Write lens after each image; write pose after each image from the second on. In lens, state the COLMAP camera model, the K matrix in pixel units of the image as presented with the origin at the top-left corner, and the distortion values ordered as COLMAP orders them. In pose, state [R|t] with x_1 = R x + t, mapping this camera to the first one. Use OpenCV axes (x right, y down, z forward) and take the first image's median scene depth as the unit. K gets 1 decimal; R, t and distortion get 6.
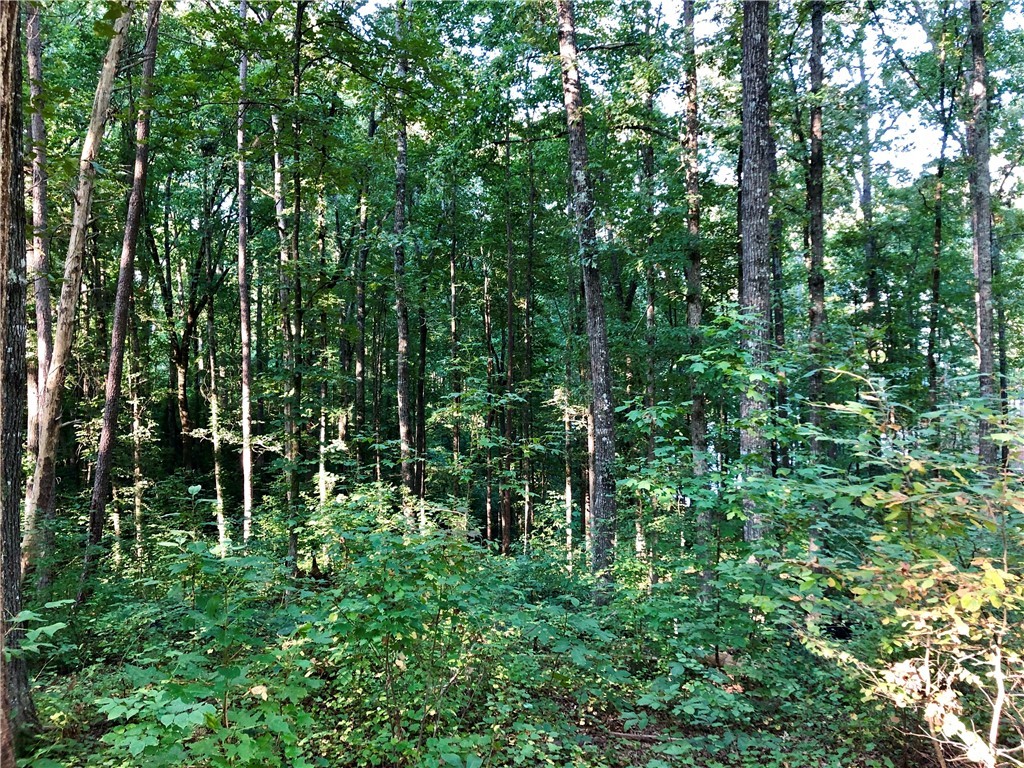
lens RADIAL K [[832.5, 0, 515.5], [0, 832.5, 386.9], [0, 0, 1]] dist [0.027539, -0.014913]
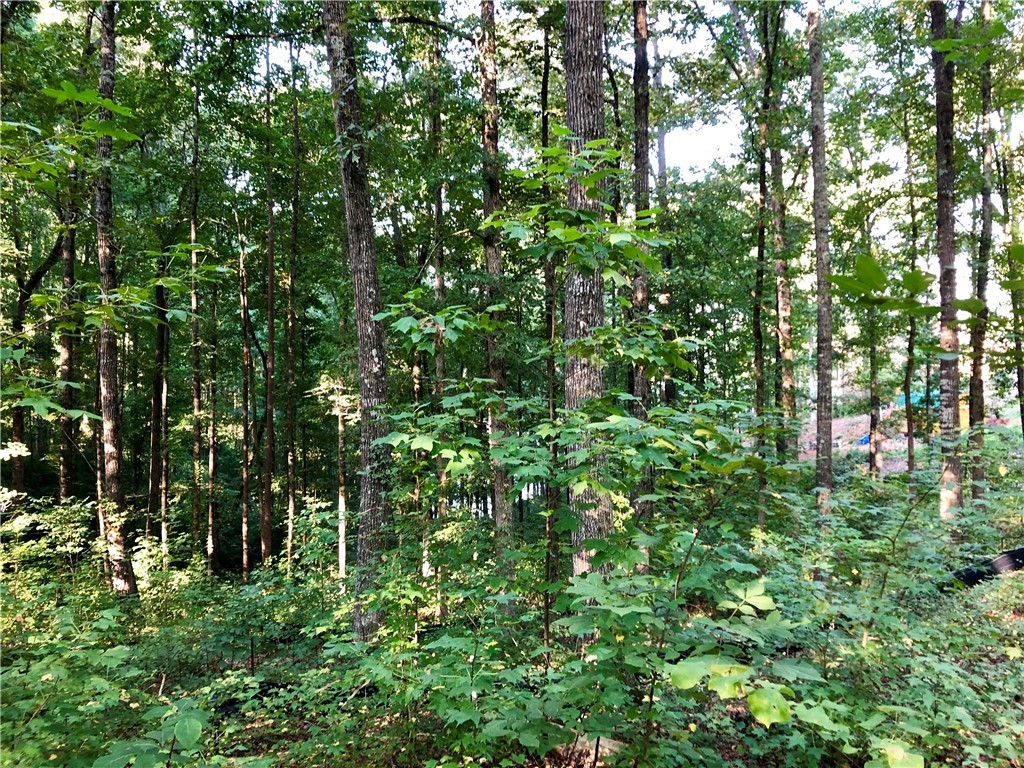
lens RADIAL K [[832.5, 0, 507.7], [0, 832.5, 387.2], [0, 0, 1]] dist [0.027539, -0.014913]
pose [[0.971400, -0.003236, 0.237426, 0.042214], [0.009600, 0.999625, -0.025654, 0.051302], [-0.237254, 0.027200, 0.971067, 0.244585]]
